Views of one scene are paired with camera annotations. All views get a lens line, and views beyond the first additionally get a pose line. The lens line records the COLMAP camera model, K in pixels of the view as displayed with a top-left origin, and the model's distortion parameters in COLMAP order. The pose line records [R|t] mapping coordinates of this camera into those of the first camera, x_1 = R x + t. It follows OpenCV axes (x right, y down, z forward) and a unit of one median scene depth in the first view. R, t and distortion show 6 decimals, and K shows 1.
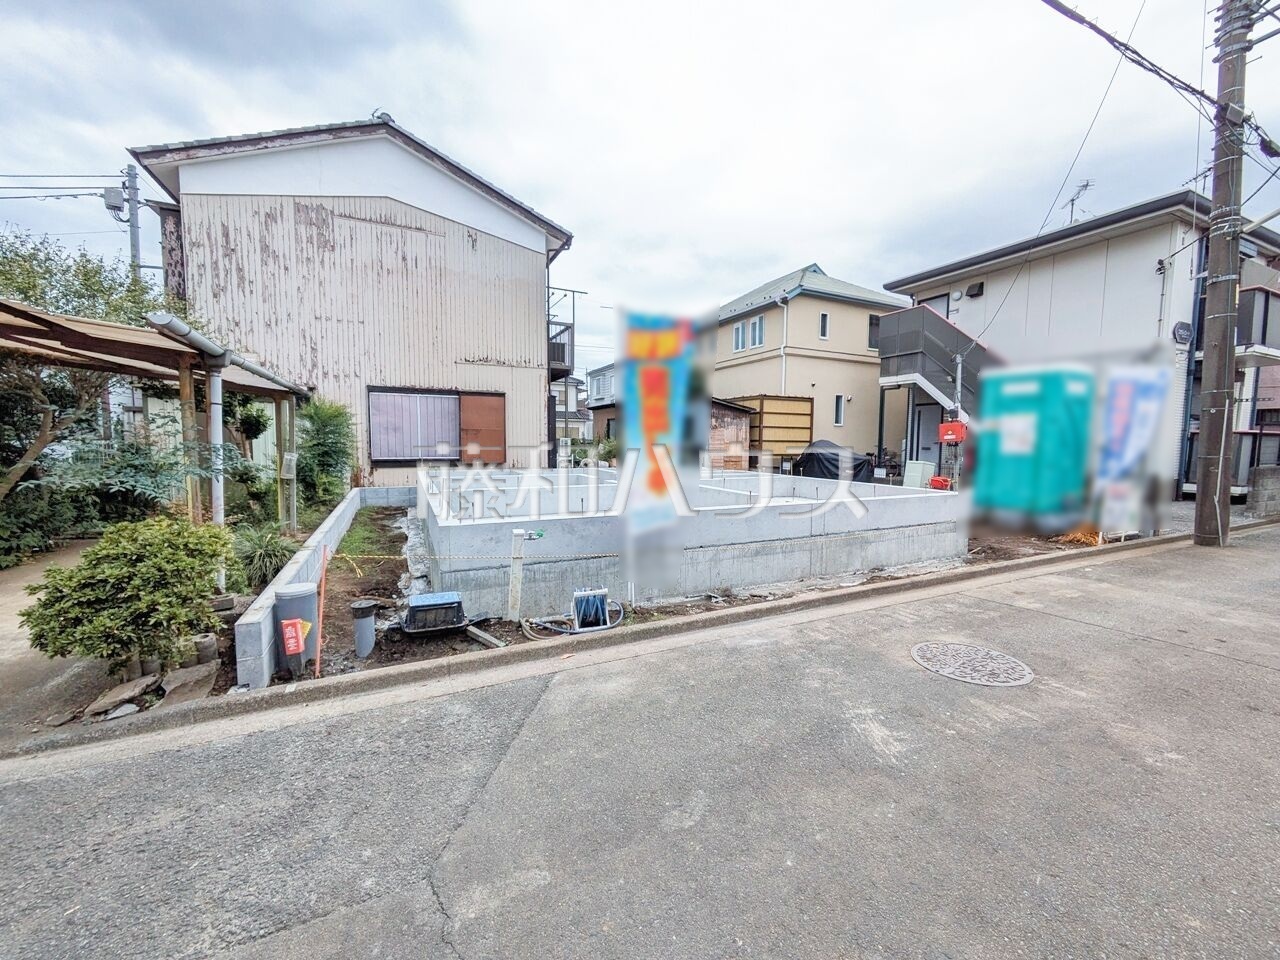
lens RADIAL K [[505.9, 0, 644.6], [0, 505.9, 478.9], [0, 0, 1]] dist [-0.001282, 0.001511]
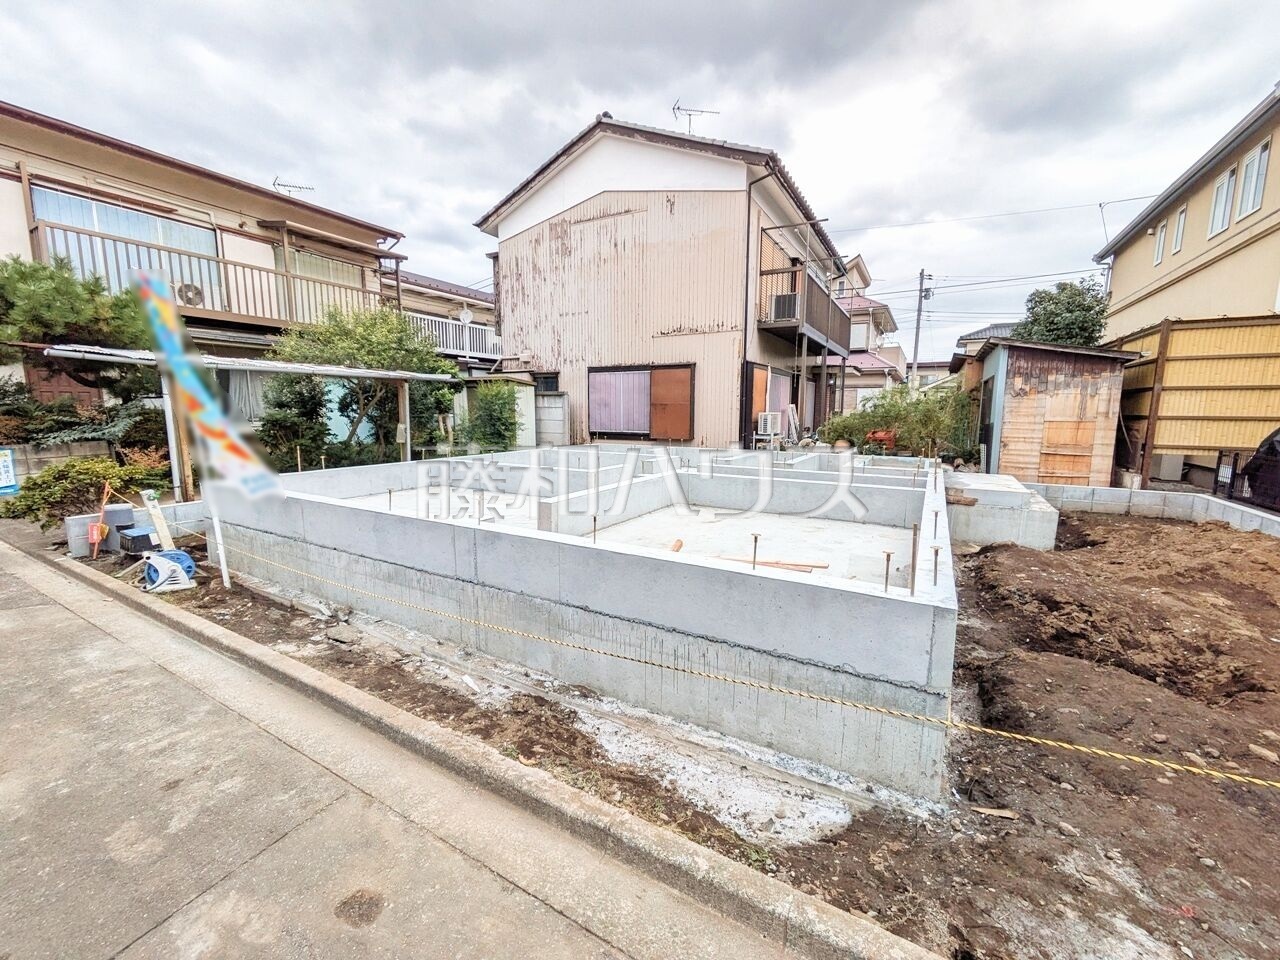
lens RADIAL K [[505.9, 0, 644.5], [0, 505.9, 478.9], [0, 0, 1]] dist [-0.001282, 0.001511]
pose [[0.570612, 0.105955, -0.814356, 0.521609], [-0.064156, 0.994363, 0.084422, -0.038842], [0.818710, 0.004073, 0.574193, 0.468432]]
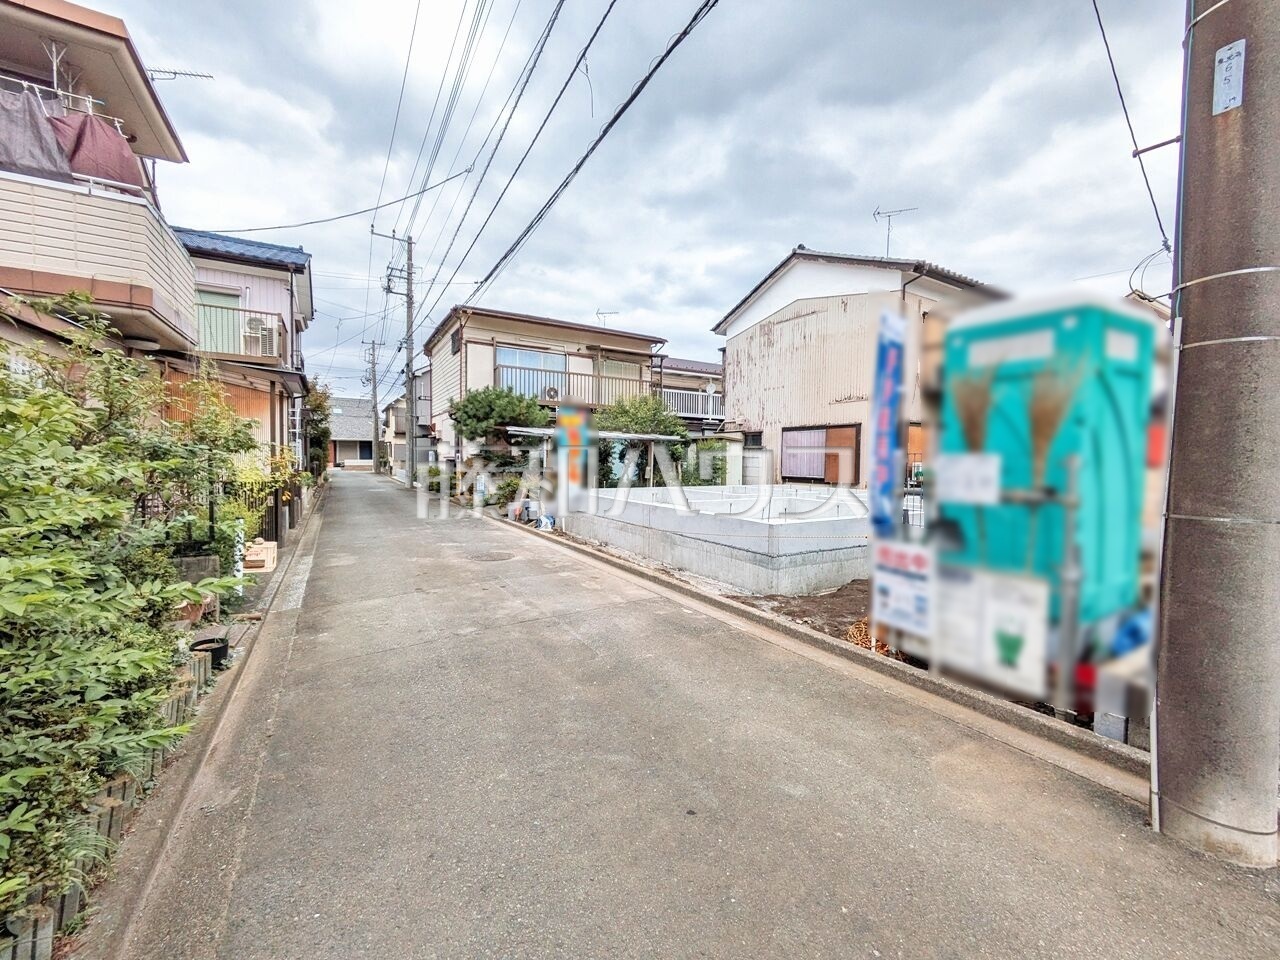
lens RADIAL K [[505.9, 0, 645.6], [0, 505.9, 478.5], [0, 0, 1]] dist [-0.001282, 0.001511]
pose [[0.101489, 0.031975, -0.994323, 0.981996], [-0.089600, 0.995715, 0.022875, -0.031696], [0.990793, 0.086770, 0.103919, 0.473221]]
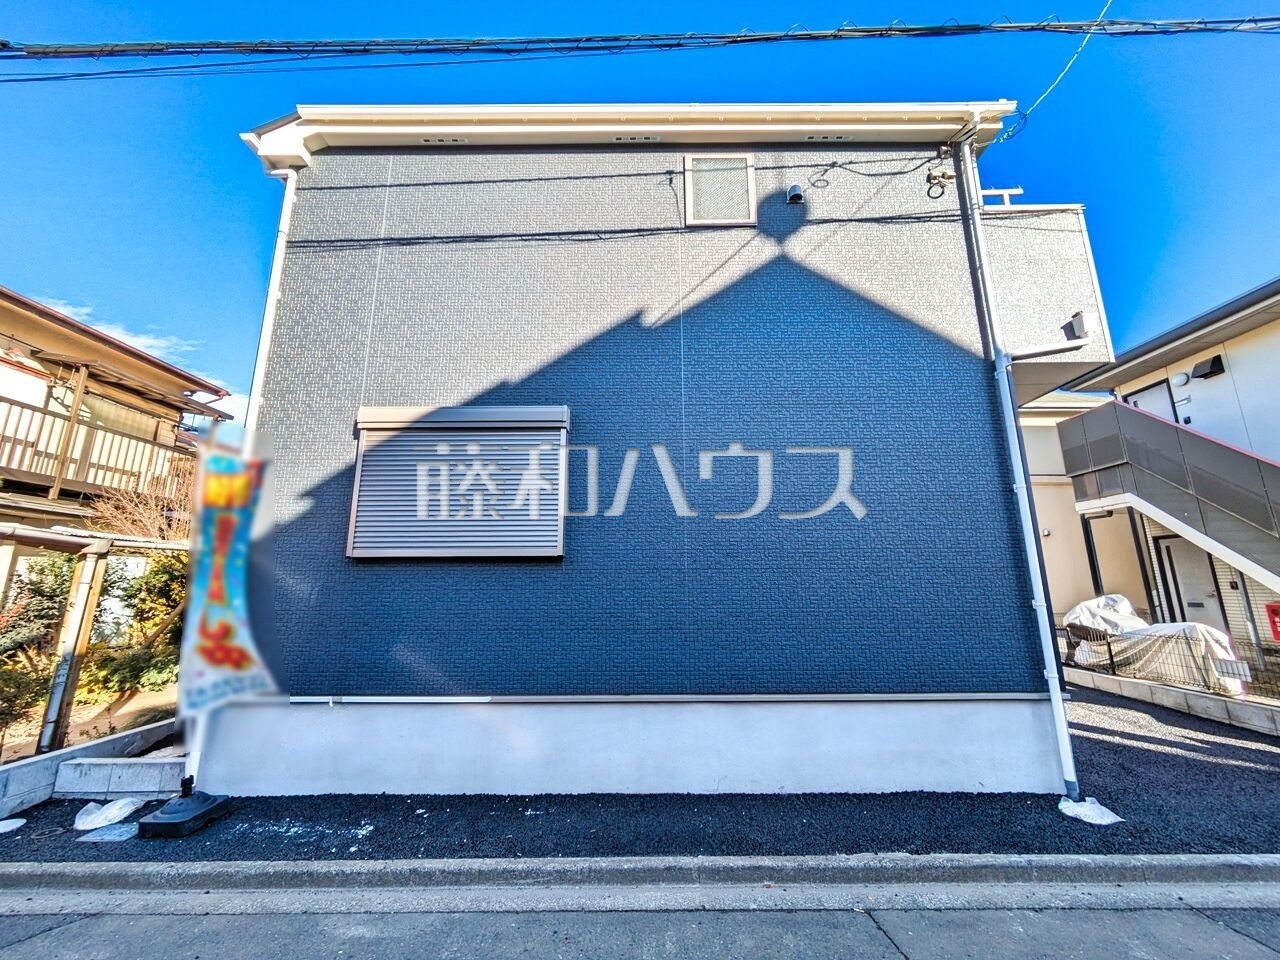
lens RADIAL K [[505.9, 0, 644.3], [0, 505.9, 476.6], [0, 0, 1]] dist [-0.001282, 0.001511]
pose [[0.899894, -0.105483, -0.423159, 0.332000], [-0.022173, 0.957986, -0.285956, -0.025189], [0.435544, 0.266713, 0.859747, 0.159184]]
